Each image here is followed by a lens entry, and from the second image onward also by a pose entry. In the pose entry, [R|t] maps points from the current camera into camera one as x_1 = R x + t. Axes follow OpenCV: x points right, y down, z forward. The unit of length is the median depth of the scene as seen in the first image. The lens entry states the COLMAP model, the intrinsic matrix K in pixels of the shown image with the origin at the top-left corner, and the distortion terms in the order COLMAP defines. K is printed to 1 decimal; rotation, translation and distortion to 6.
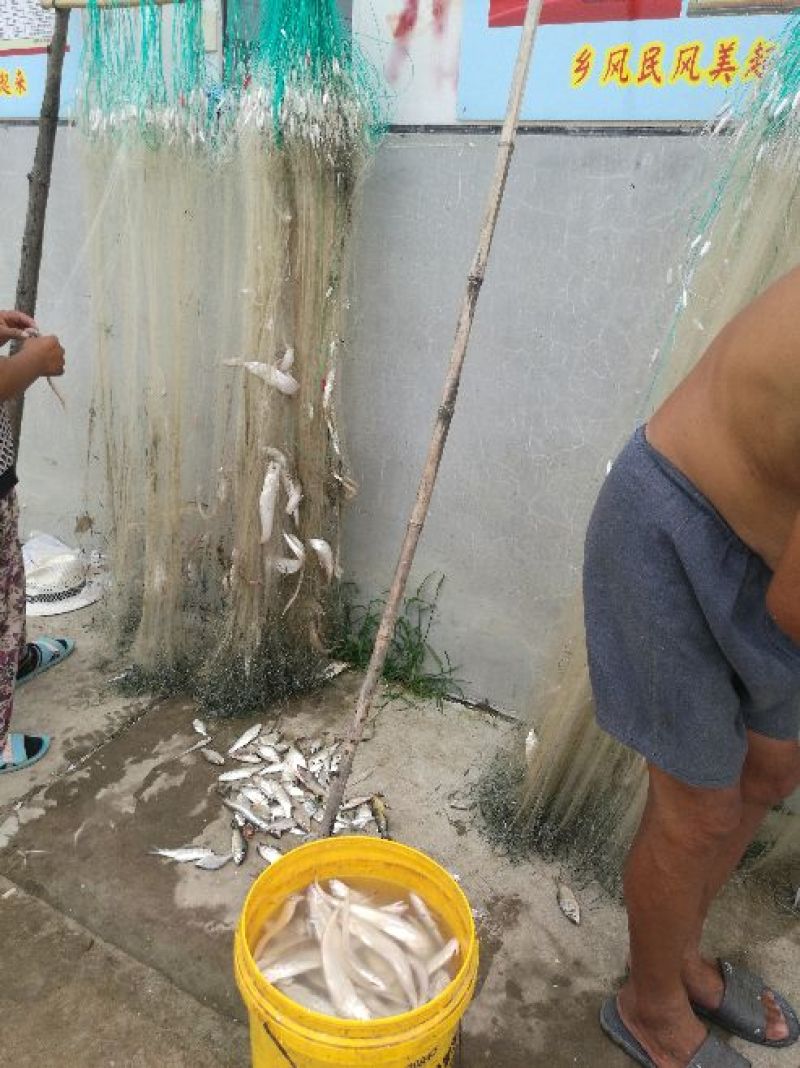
lens RADIAL K [[831.7, 0, 398.4], [0, 831.7, 555.8], [0, 0, 1]] dist [0.004632, 0.017354]
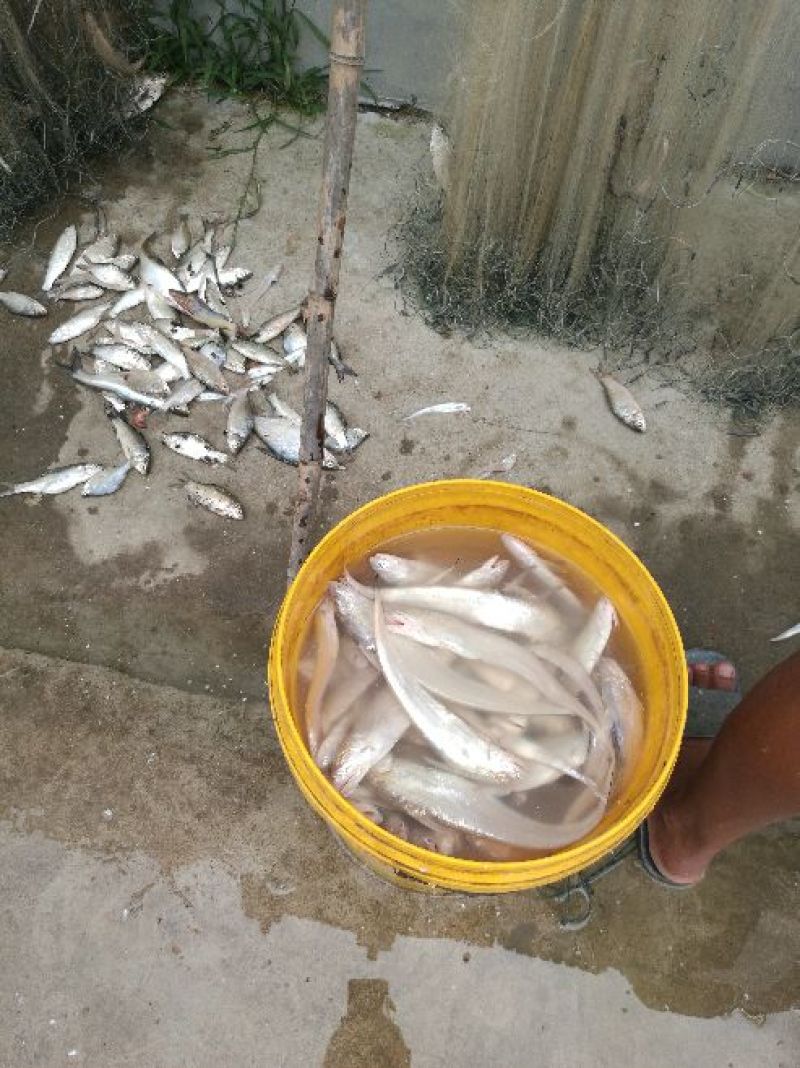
lens RADIAL K [[831.7, 0, 398.4], [0, 831.7, 555.8], [0, 0, 1]] dist [0.004632, 0.017354]
pose [[0.953617, -0.280355, 0.109619, -0.084056], [0.138413, 0.731749, 0.667372, 0.005935], [-0.267315, -0.621244, 0.736613, 0.386153]]
